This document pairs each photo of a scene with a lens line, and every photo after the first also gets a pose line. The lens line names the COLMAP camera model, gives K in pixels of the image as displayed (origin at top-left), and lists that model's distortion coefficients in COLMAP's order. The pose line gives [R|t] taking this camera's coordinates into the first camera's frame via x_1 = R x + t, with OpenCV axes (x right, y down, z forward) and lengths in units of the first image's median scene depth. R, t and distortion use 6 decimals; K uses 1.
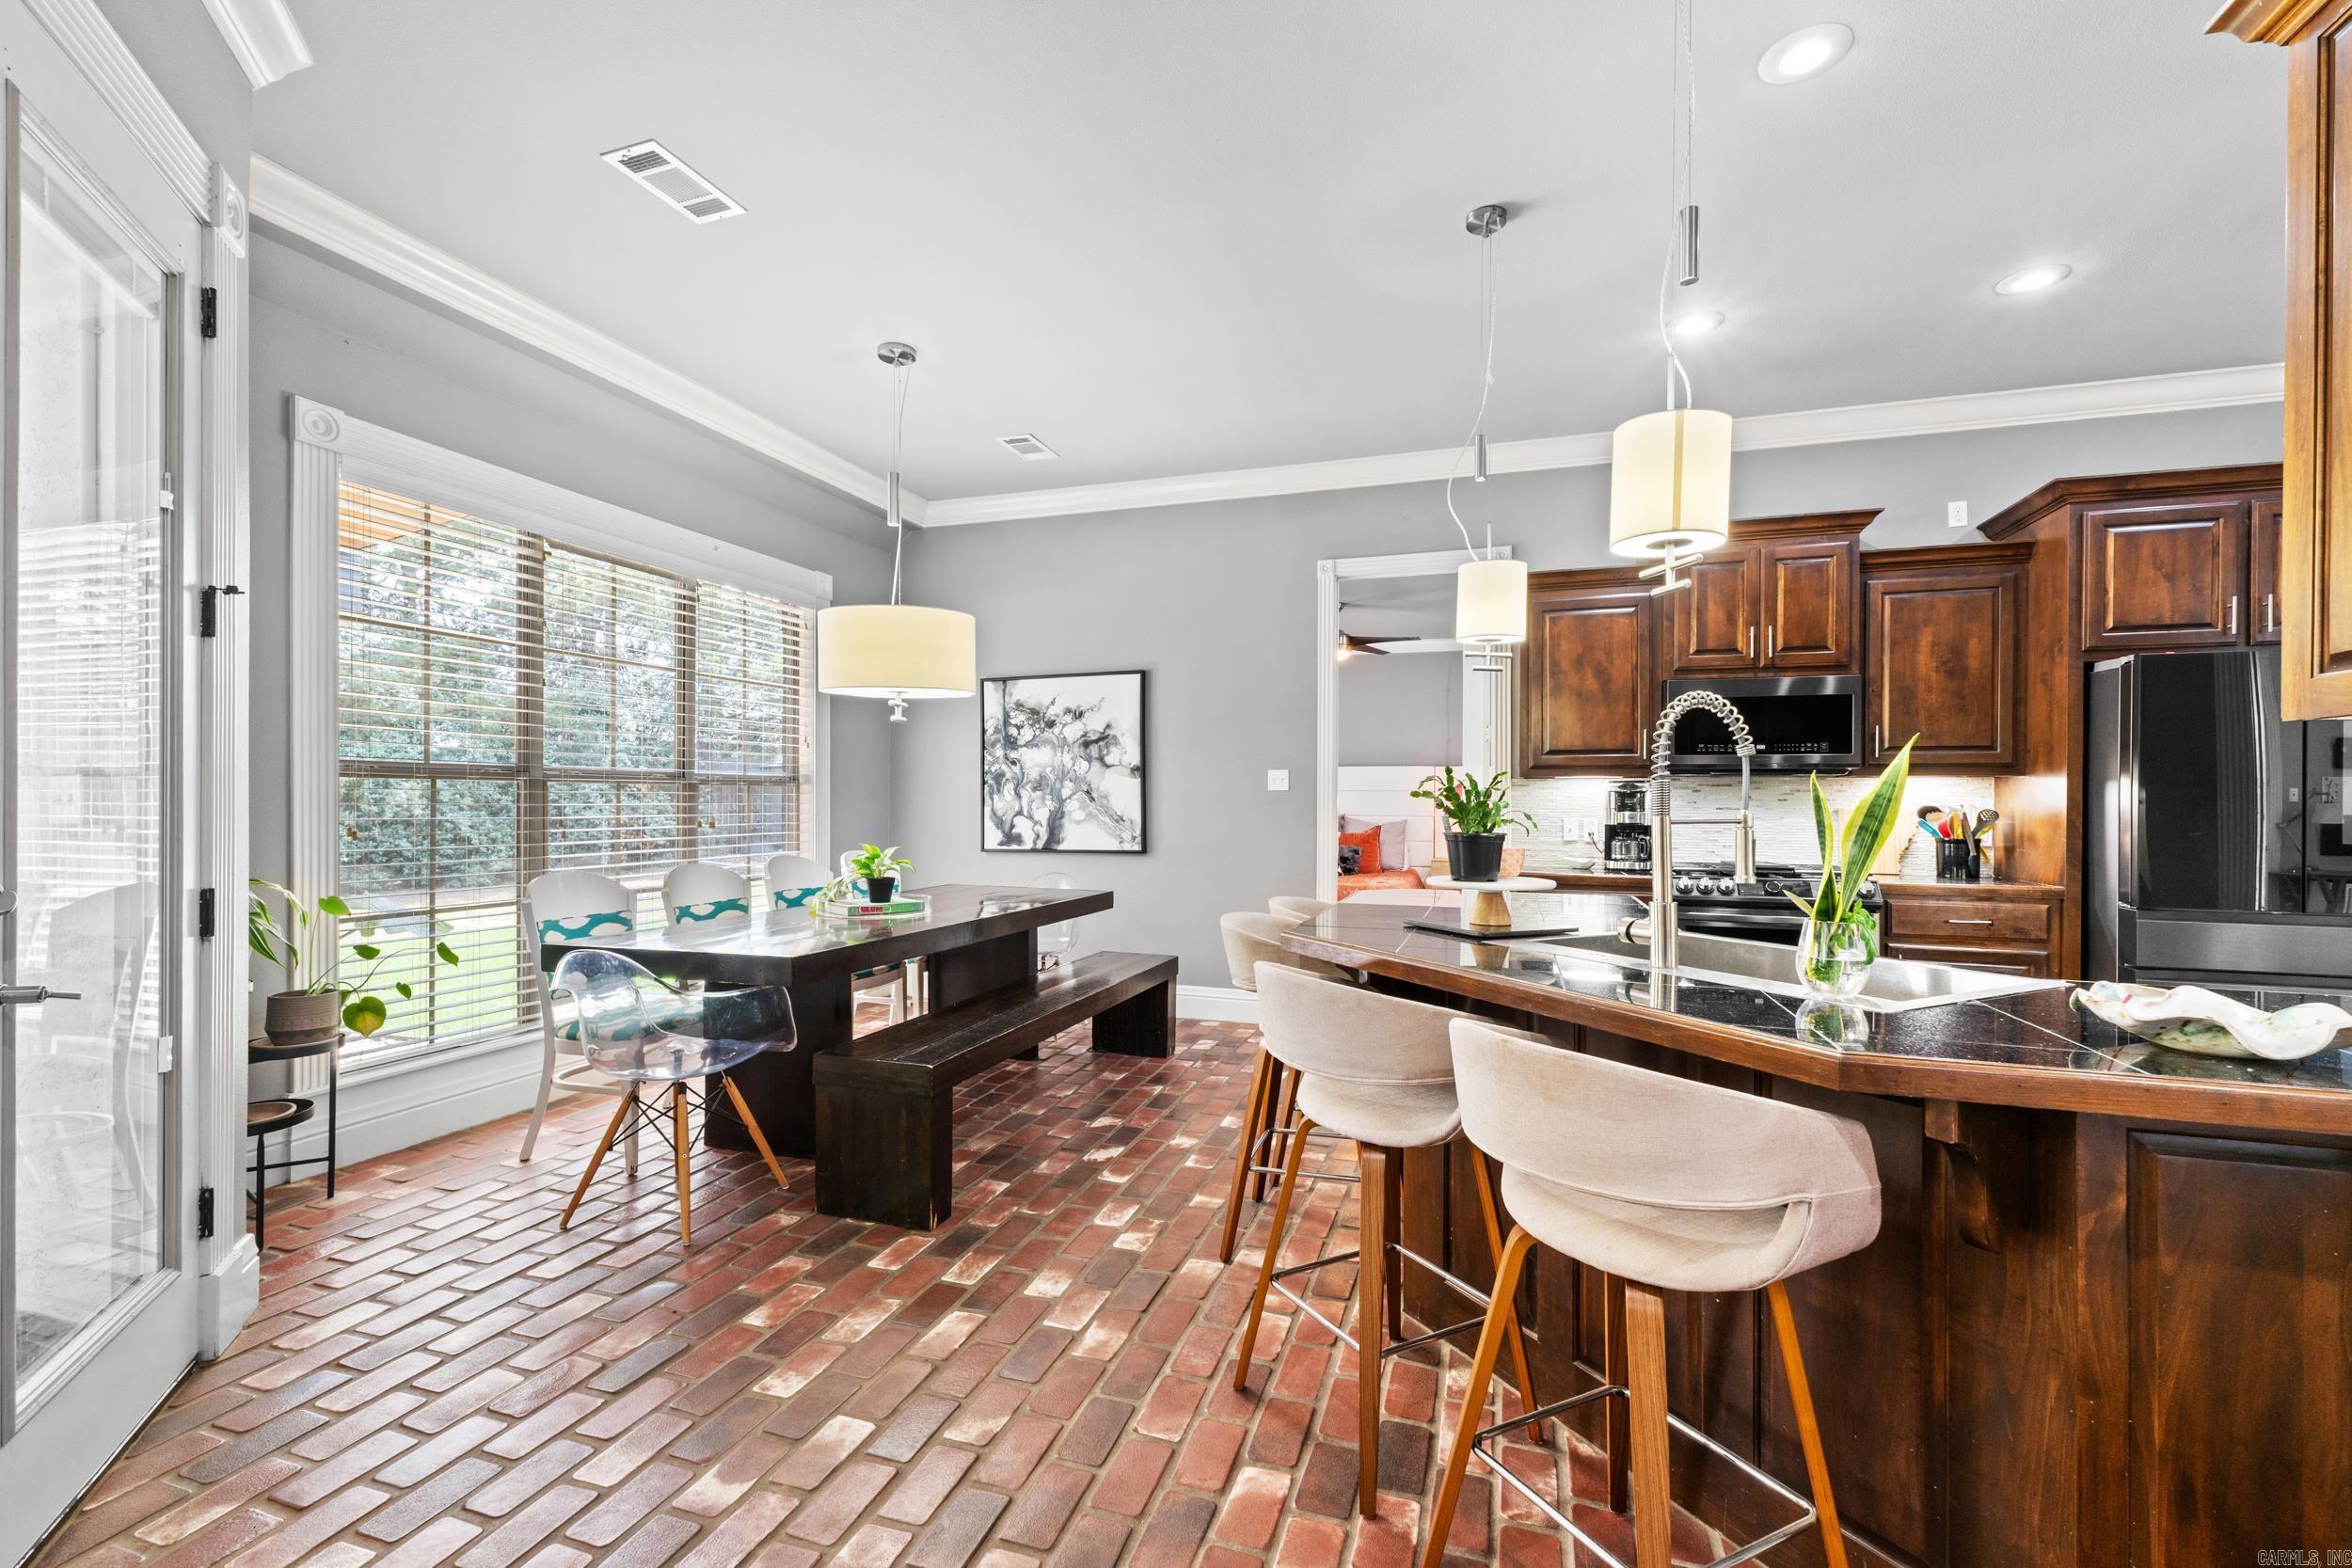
lens RADIAL K [[1003.8, 0, 1180.2], [0, 1003.8, 800.3], [0, 0, 1]] dist [-0.000390, 0.000000]
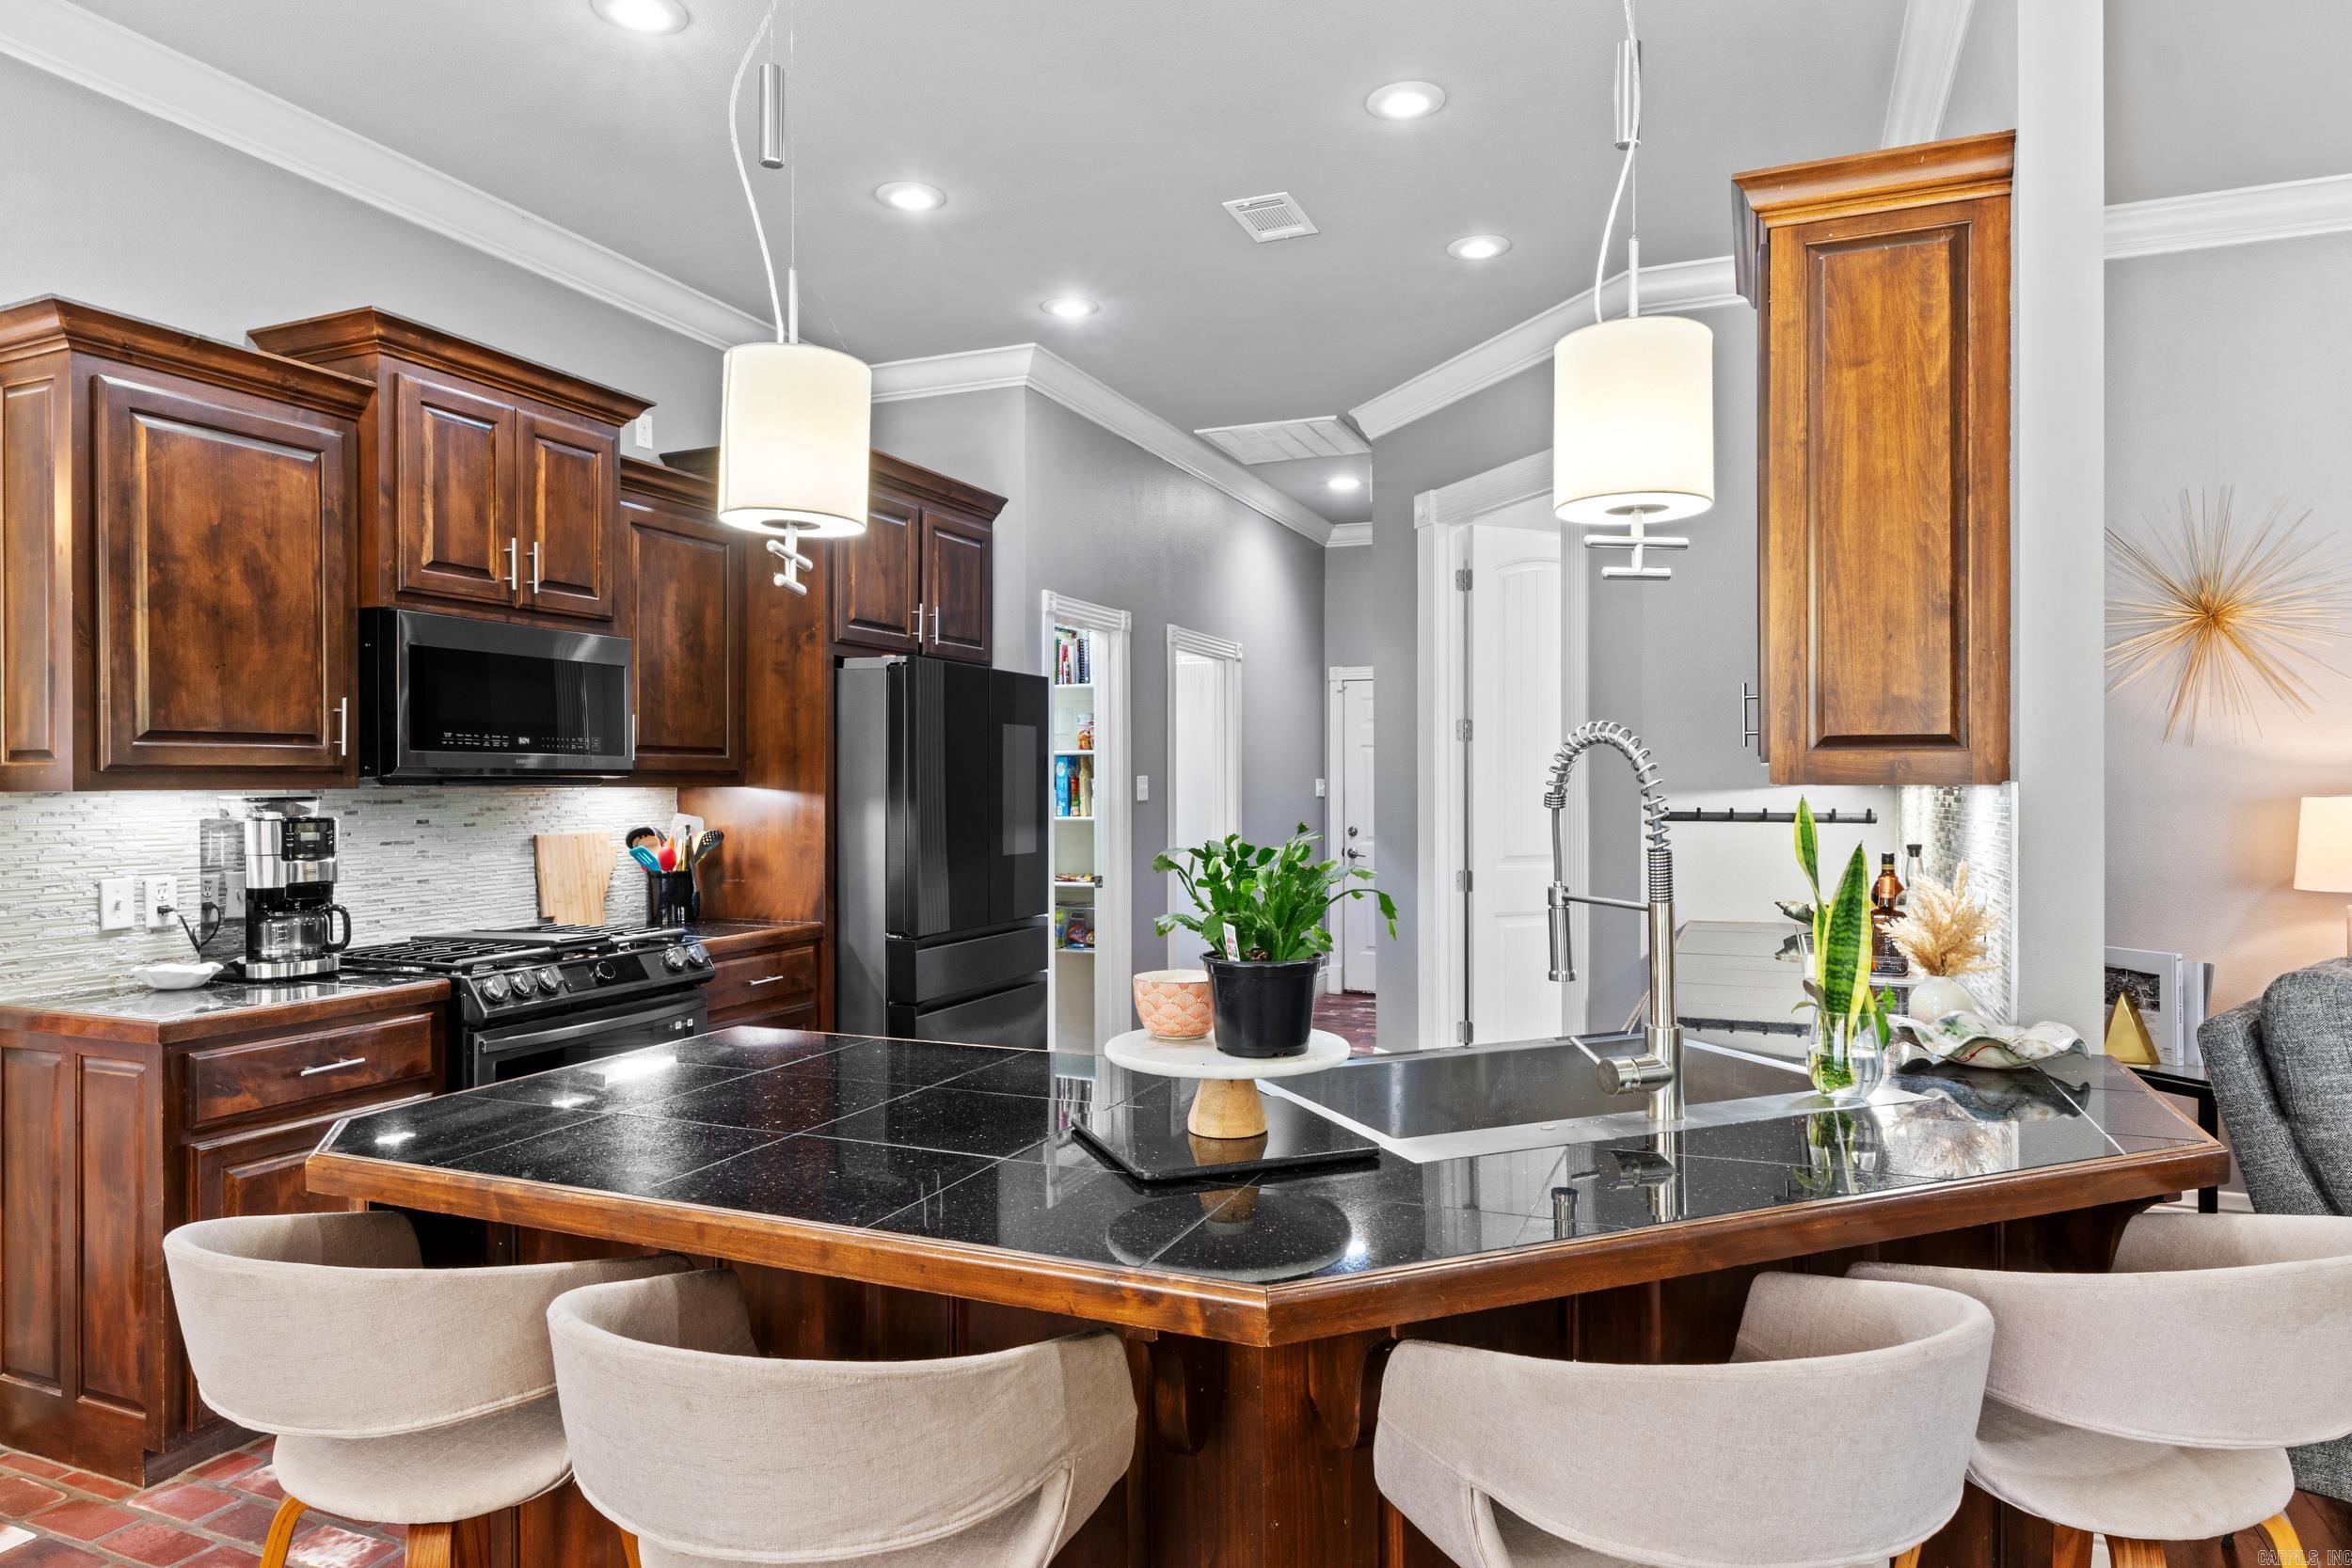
lens RADIAL K [[1367.0, 0, 1168.4], [0, 1367.0, 783.0], [0, 0, 1]] dist [-0.005041, -0.001291]
pose [[0.091674, -0.006681, 0.995767, -0.203634], [-0.000178, 0.999977, 0.006725, -0.034211], [-0.995789, -0.000794, 0.091671, 0.551556]]
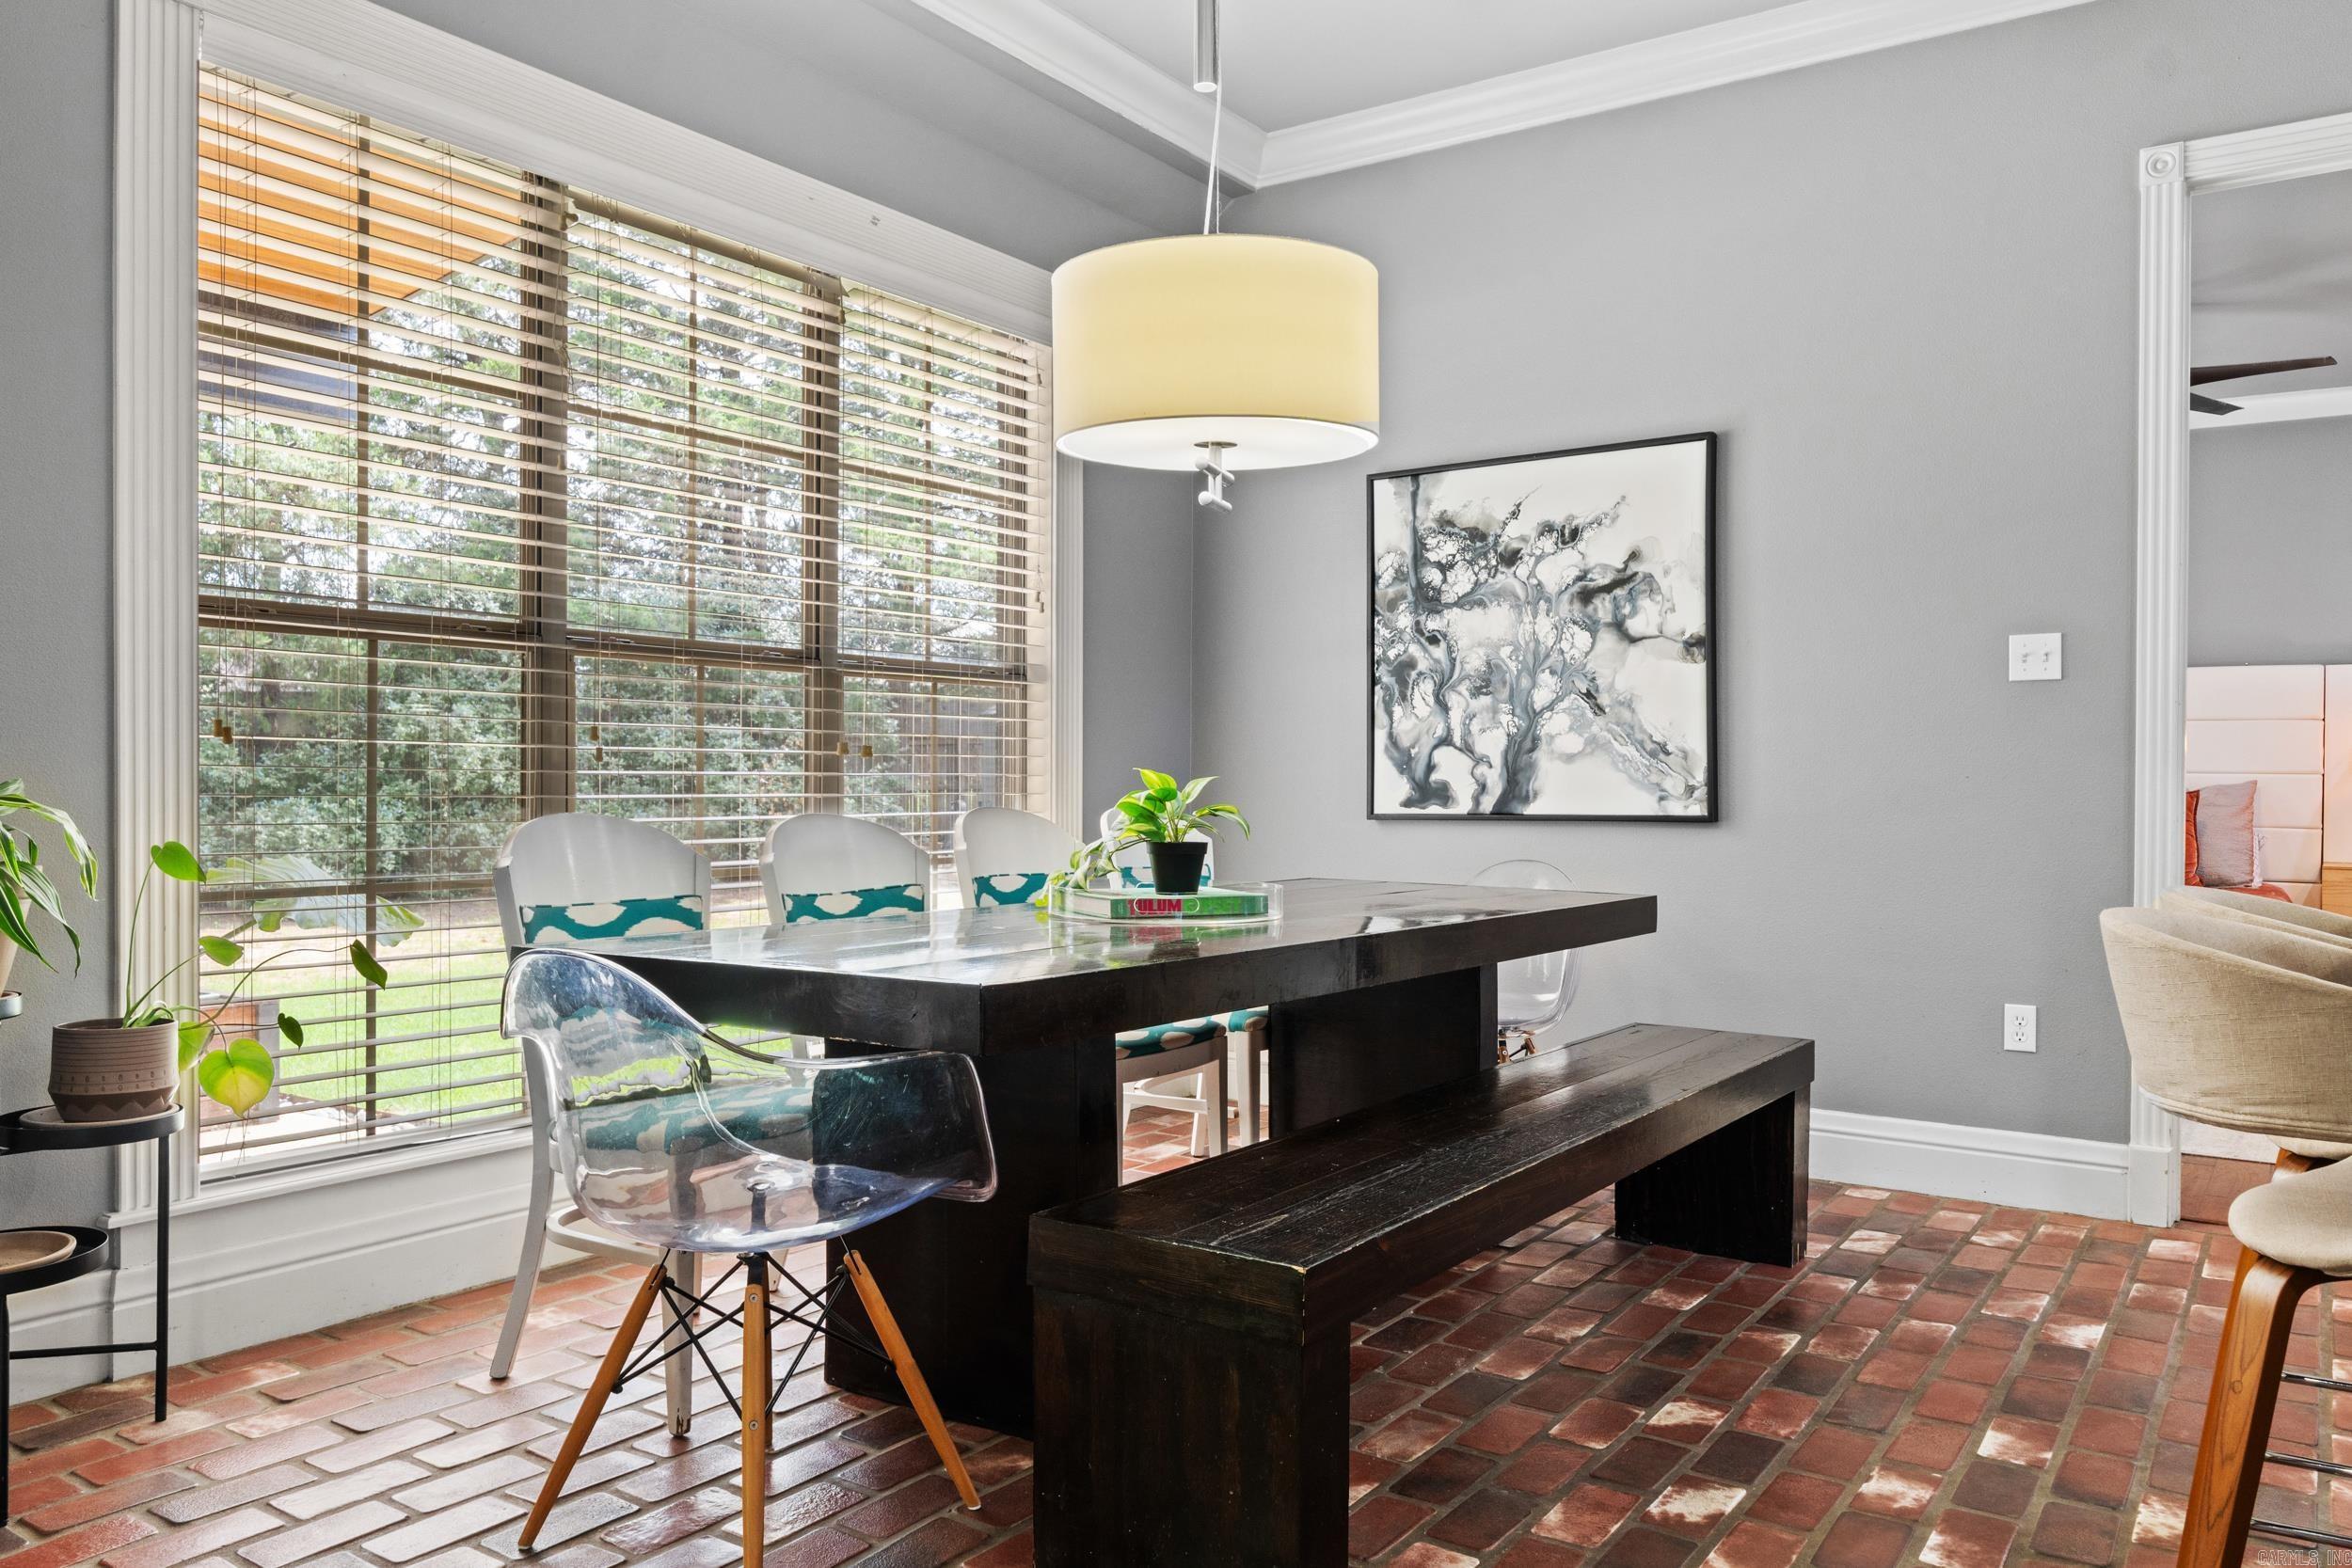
lens RADIAL K [[1714.6, 0, 1182.4], [0, 1714.6, 785.5], [0, 0, 1]] dist [-0.009573, 0.005557]
pose [[0.959935, 0.003093, -0.280205, -0.067936], [-0.002423, 0.999993, 0.002737, 0.046439], [0.280211, -0.001948, 0.959936, 0.218804]]
